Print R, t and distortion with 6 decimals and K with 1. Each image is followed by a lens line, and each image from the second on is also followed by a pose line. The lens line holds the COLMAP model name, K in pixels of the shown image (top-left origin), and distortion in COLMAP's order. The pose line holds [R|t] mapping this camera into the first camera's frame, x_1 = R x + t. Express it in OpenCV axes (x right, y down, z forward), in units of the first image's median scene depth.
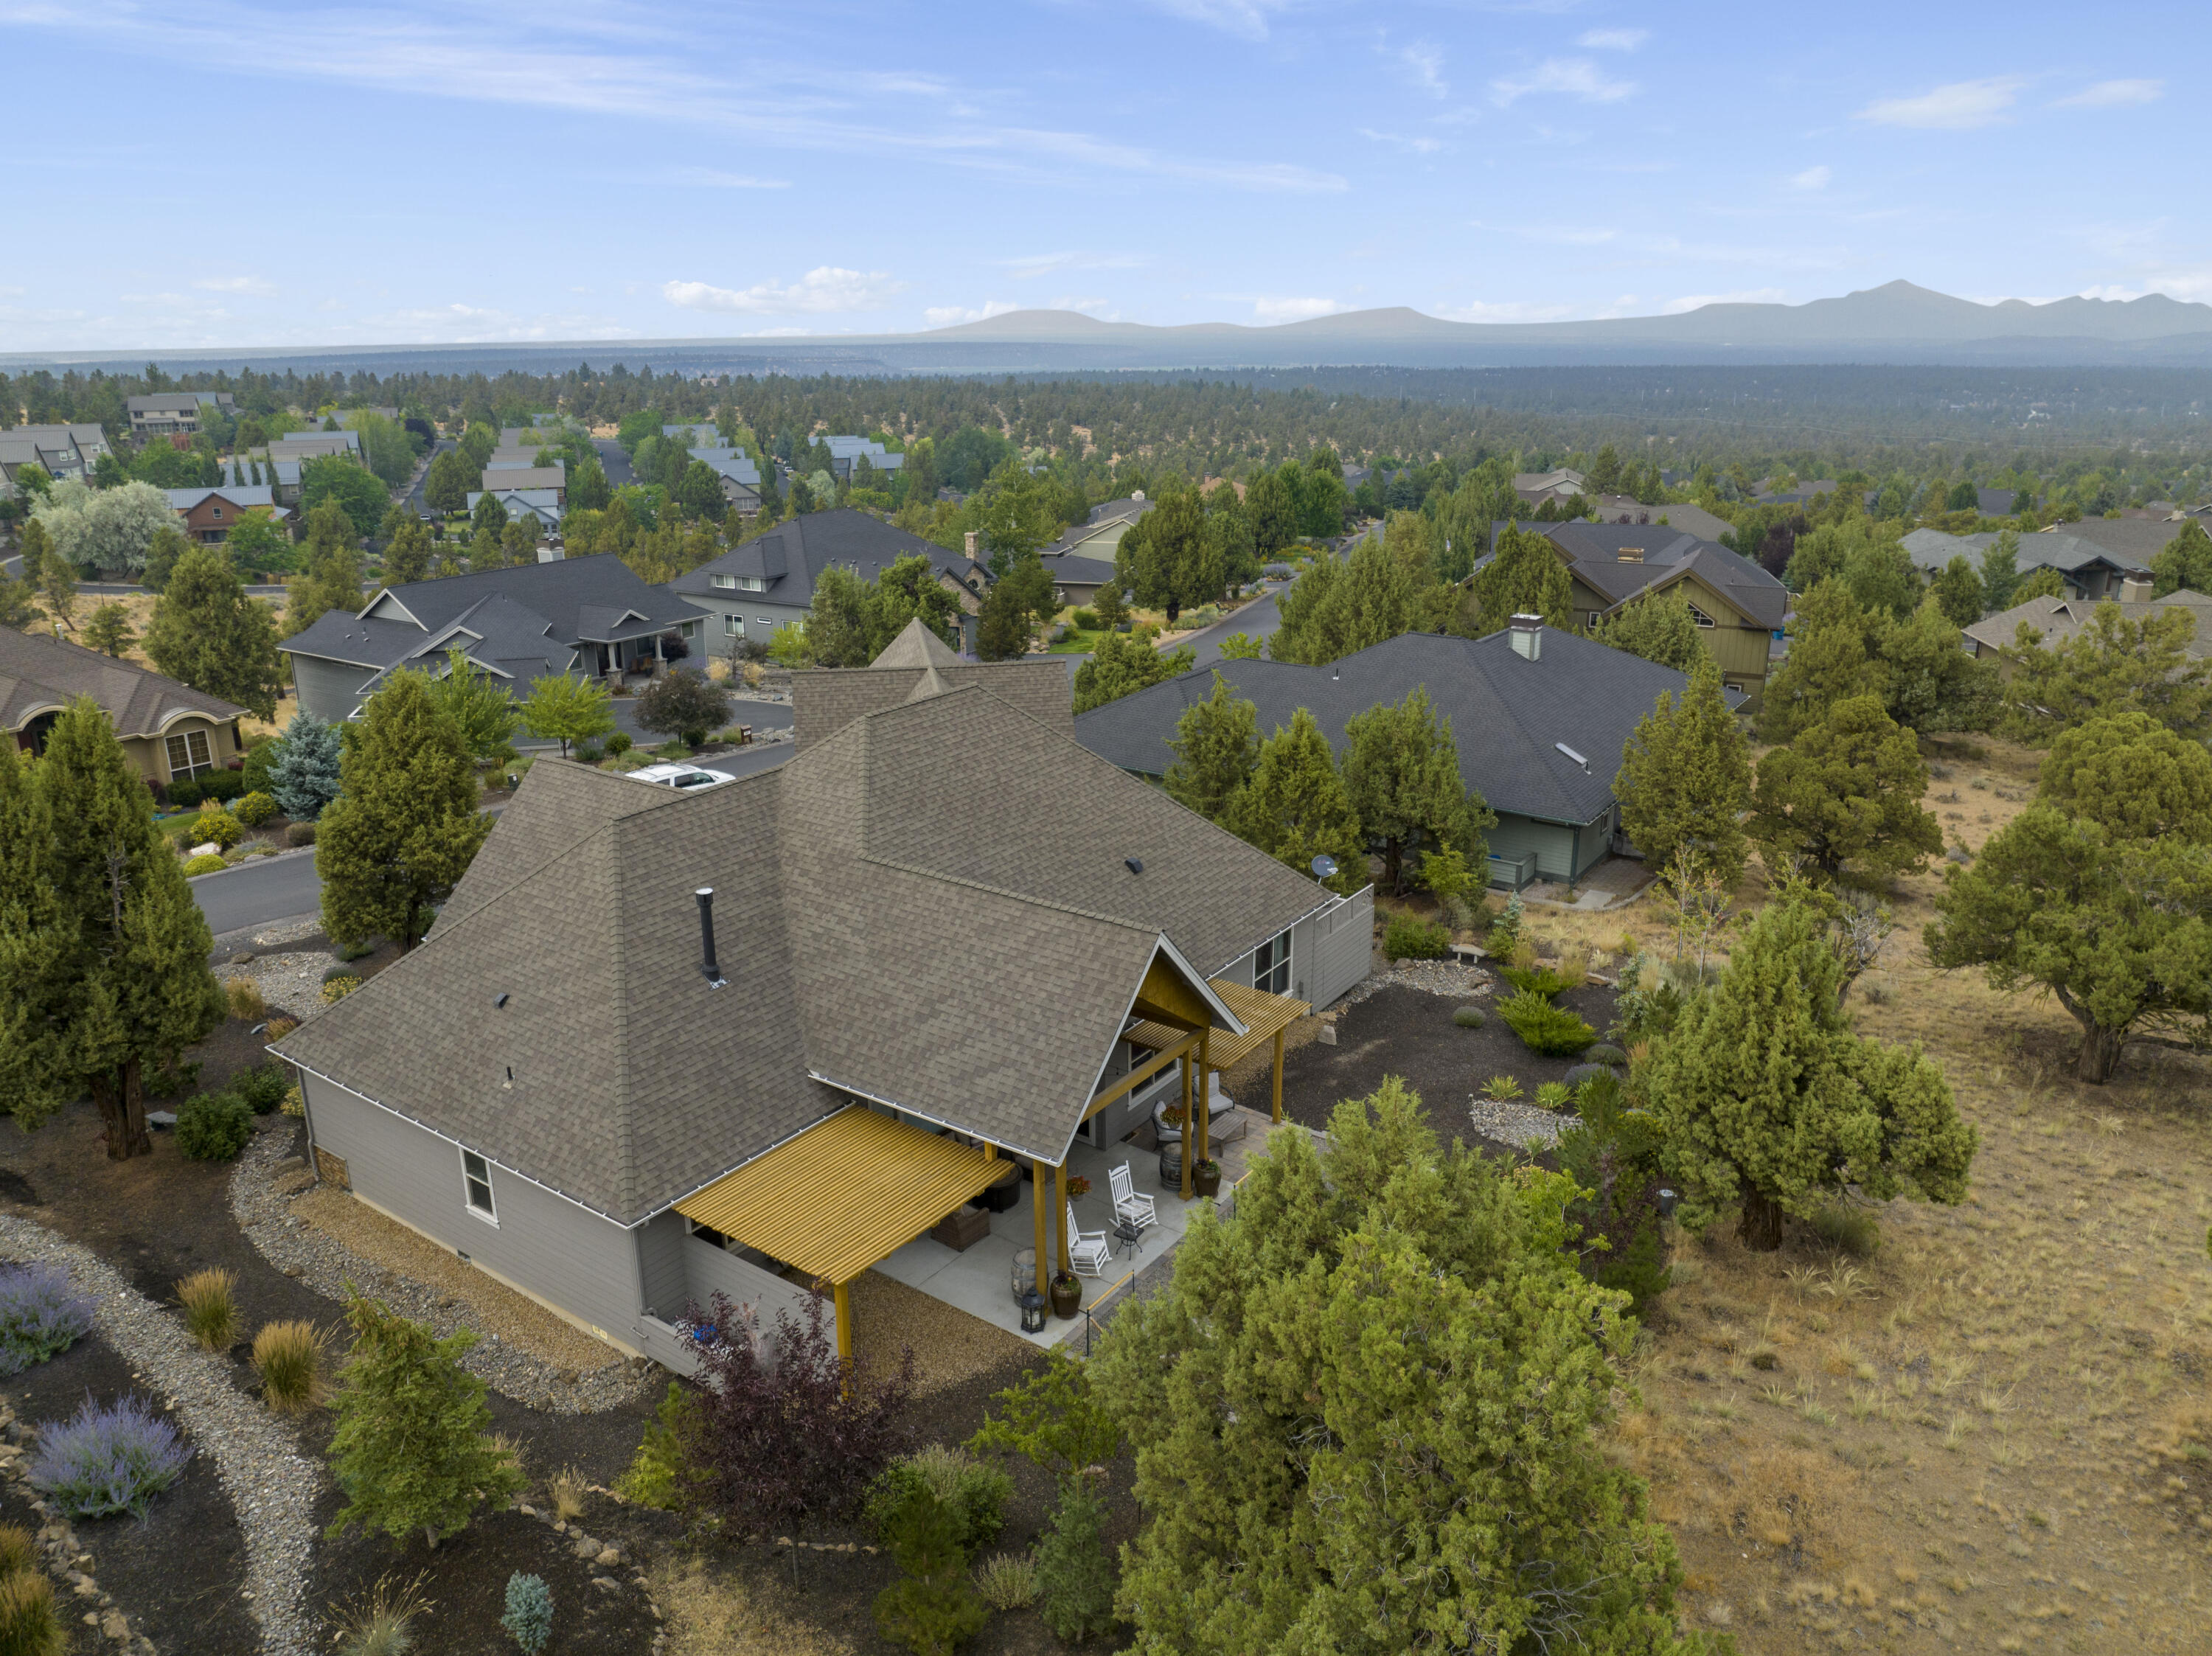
lens RADIAL K [[1555.1, 0, 1118.1], [0, 1555.1, 828.3], [0, 0, 1]] dist [-0.036534, -0.006693]
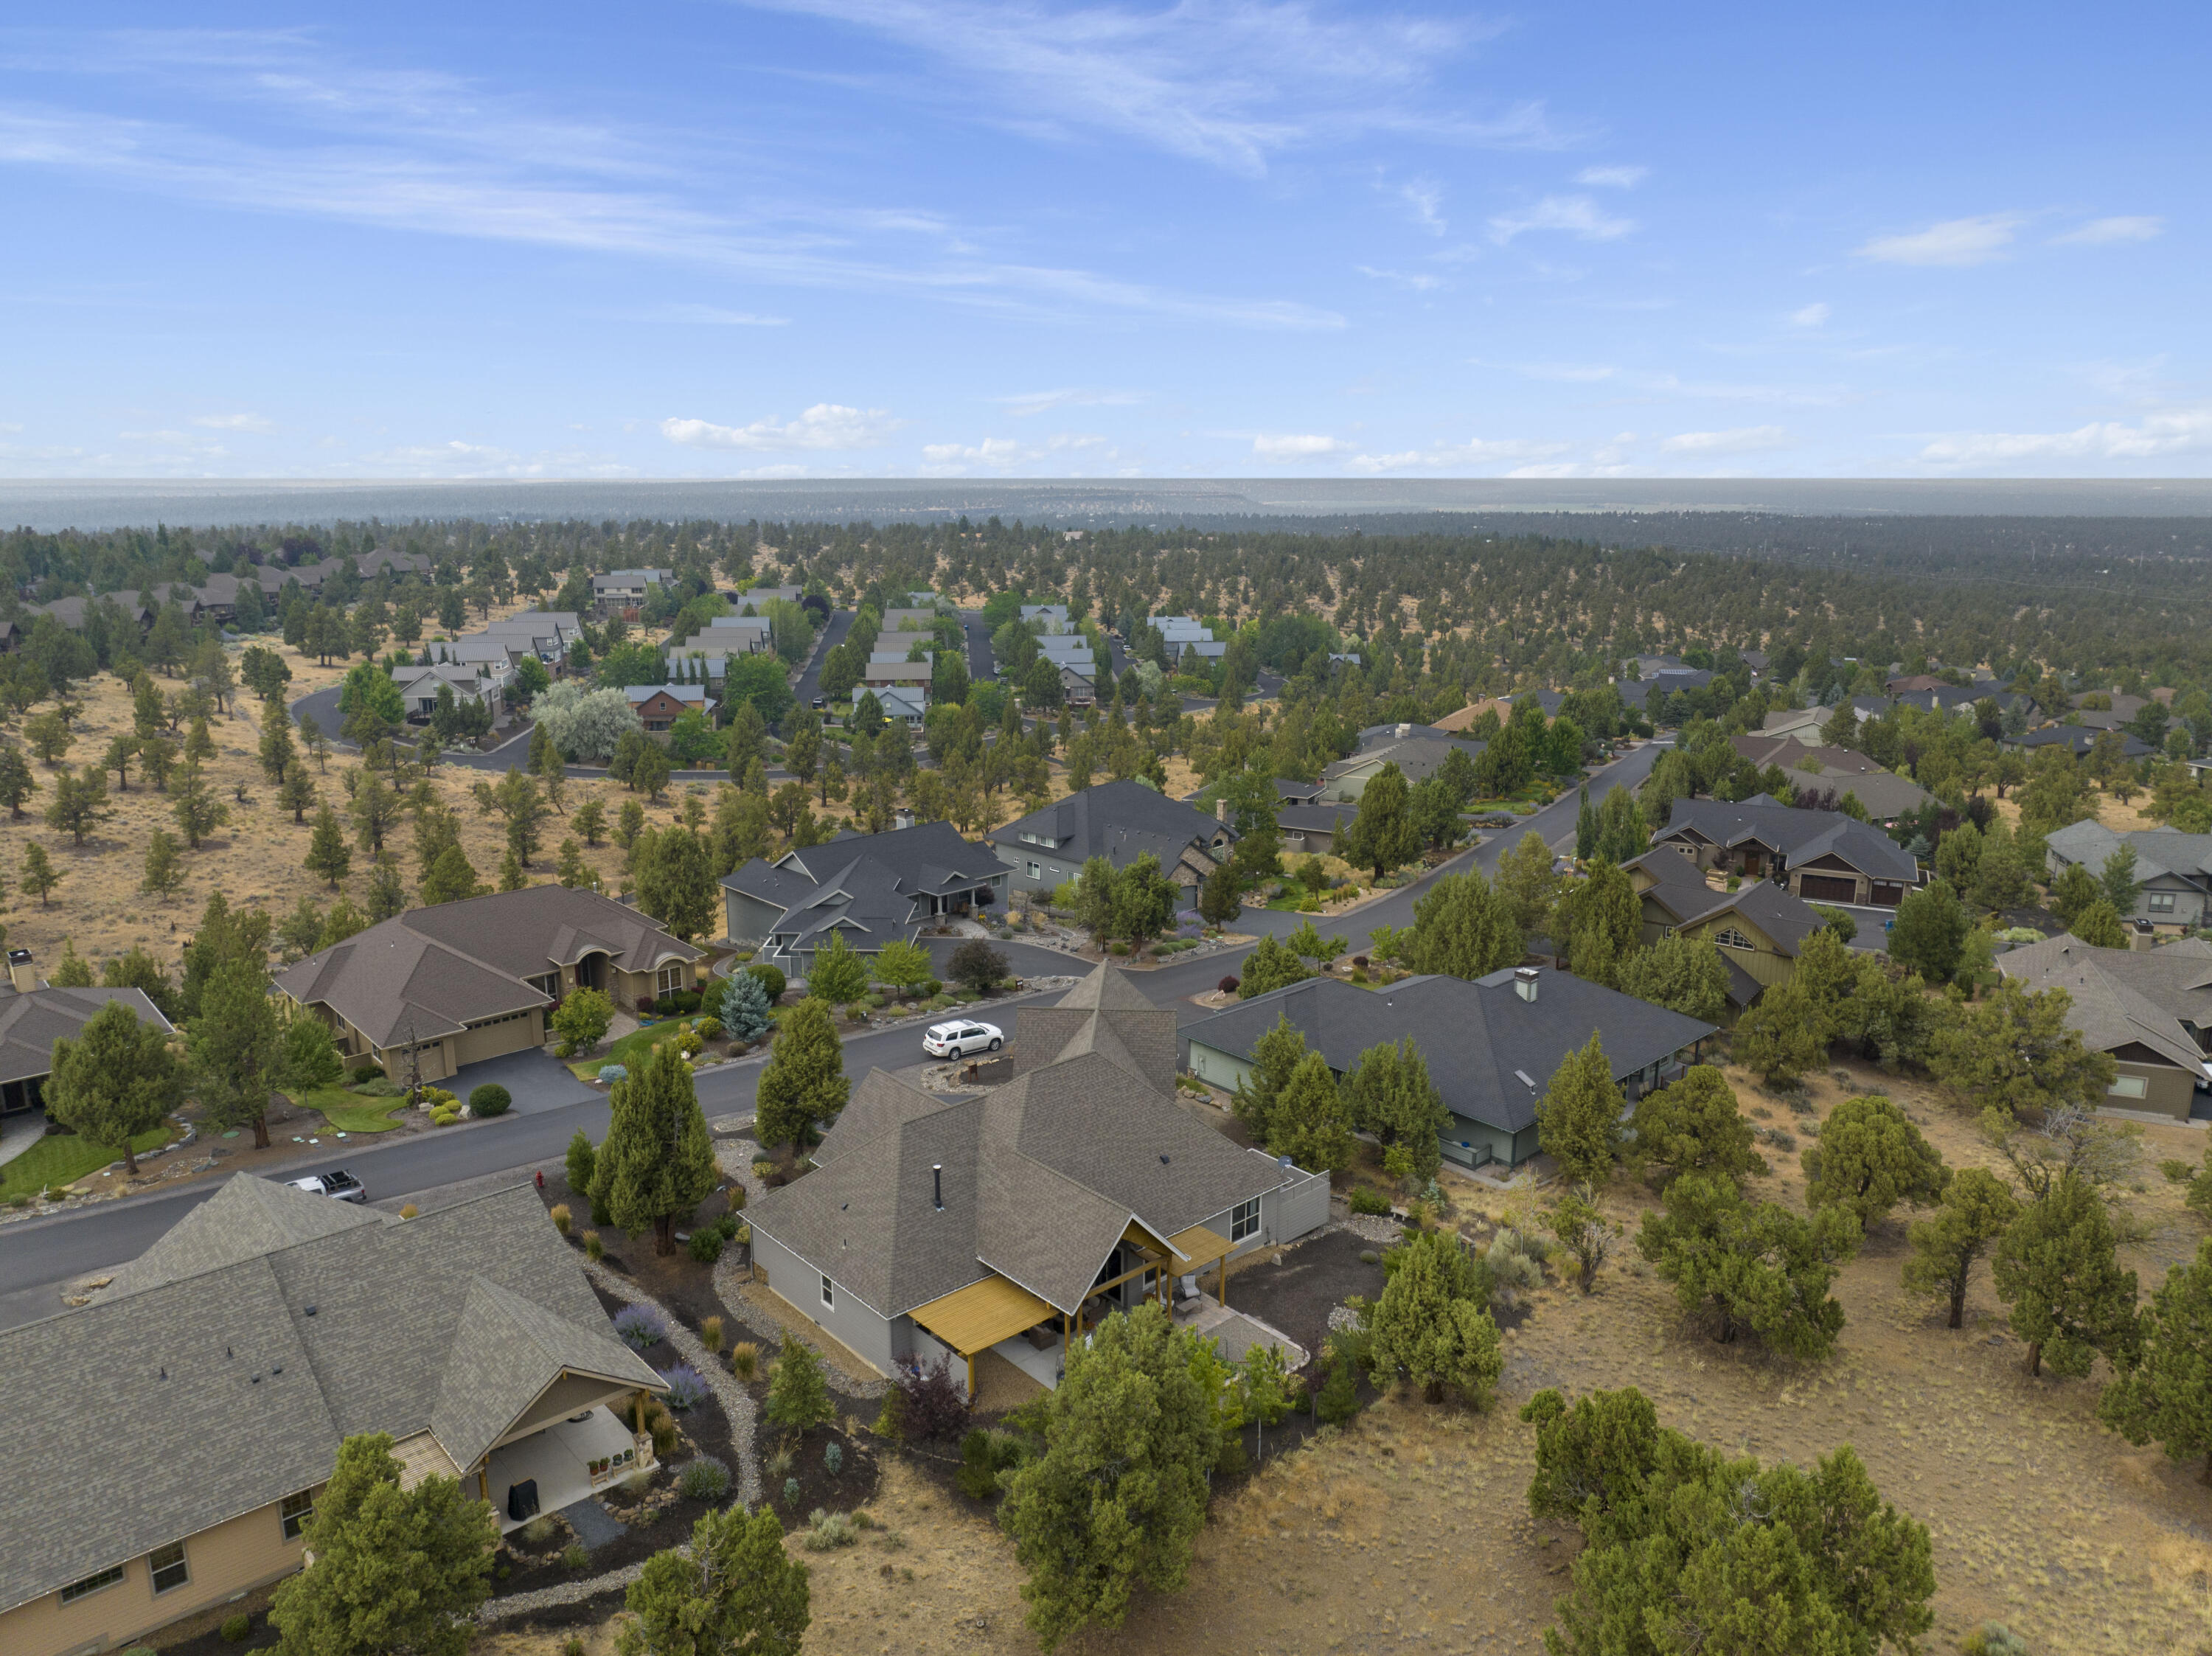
lens RADIAL K [[1555.1, 0, 1103.7], [0, 1555.1, 826.8], [0, 0, 1]] dist [-0.036534, -0.006693]
pose [[0.972652, 0.055404, -0.225562, 0.221171], [-0.073459, 0.994663, -0.072447, -0.152640], [0.220344, 0.087035, 0.971531, -0.574020]]
